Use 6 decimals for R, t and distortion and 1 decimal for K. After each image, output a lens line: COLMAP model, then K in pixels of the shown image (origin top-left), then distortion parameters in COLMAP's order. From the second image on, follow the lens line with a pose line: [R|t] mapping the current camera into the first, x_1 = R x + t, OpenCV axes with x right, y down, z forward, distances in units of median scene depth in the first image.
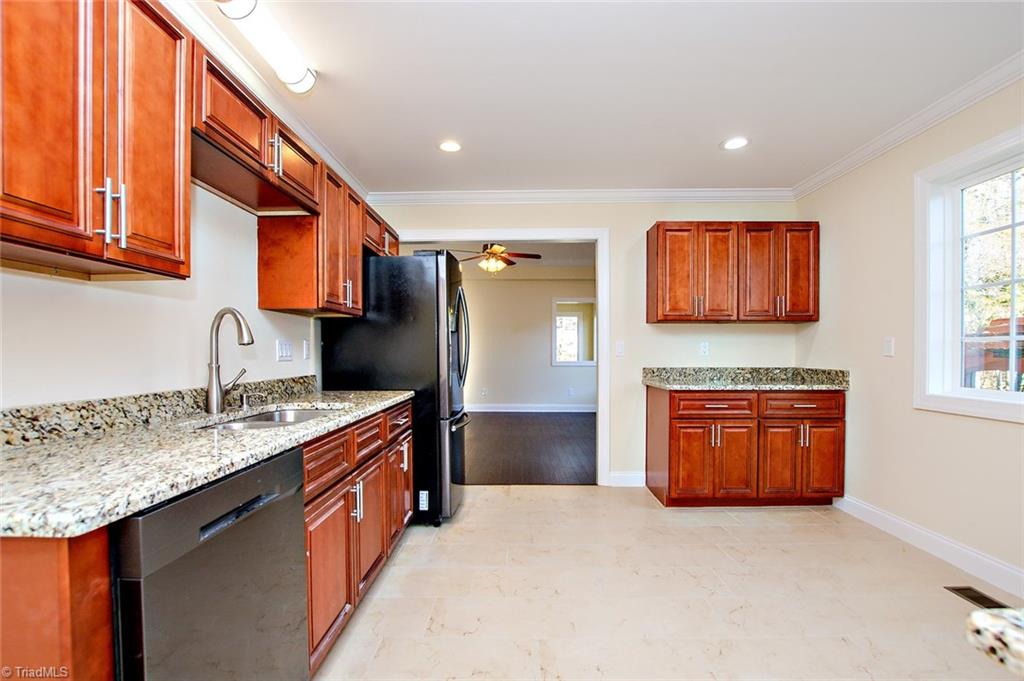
lens RADIAL K [[480.5, 0, 514.8], [0, 480.5, 360.6], [0, 0, 1]] dist [-0.001693, -0.000202]
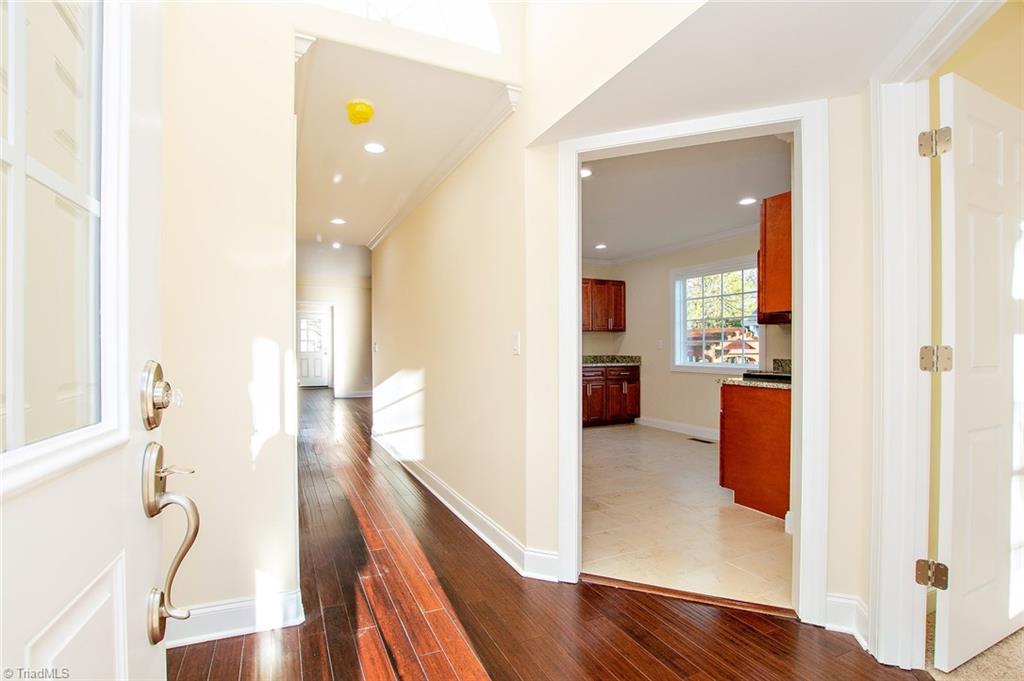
lens RADIAL K [[474.1, 0, 477.2], [0, 474.1, 349.9], [0, 0, 1]] dist [-0.000395, -0.000032]
pose [[0.918544, -0.003080, 0.395307, -0.717654], [0.007117, 0.999936, -0.008746, 0.006503], [-0.395255, 0.010847, 0.918508, -0.564252]]
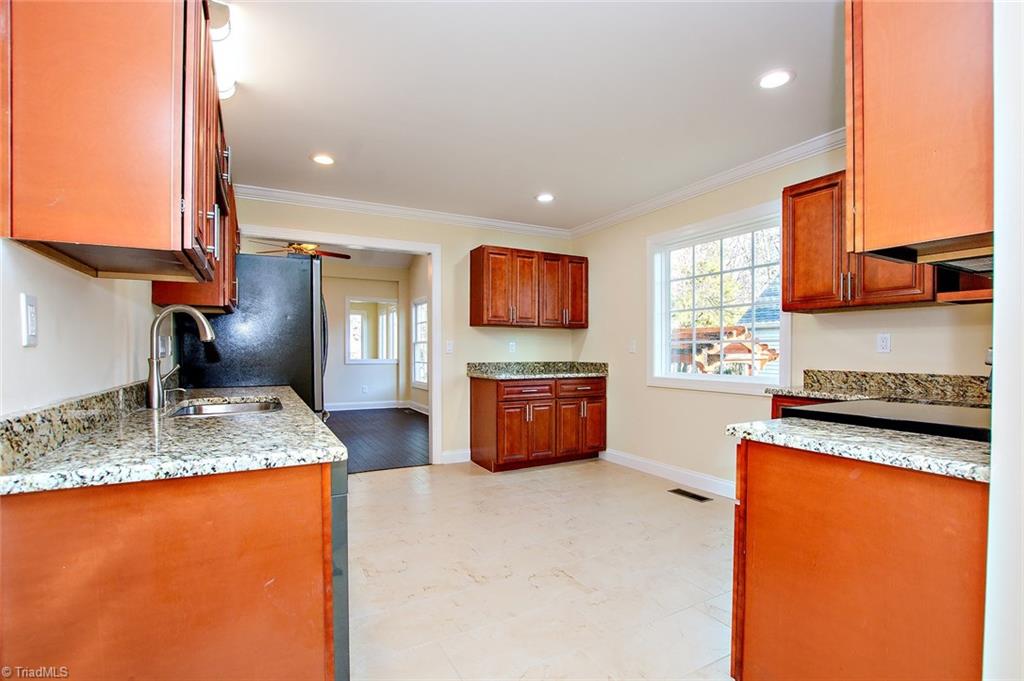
lens RADIAL K [[480.5, 0, 514.8], [0, 480.5, 360.6], [0, 0, 1]] dist [-0.001693, -0.000202]
pose [[0.878480, -0.007418, 0.477721, -0.232387], [0.006254, 0.999972, 0.004026, 0.005687], [-0.477738, -0.000550, 0.878502, -0.135363]]
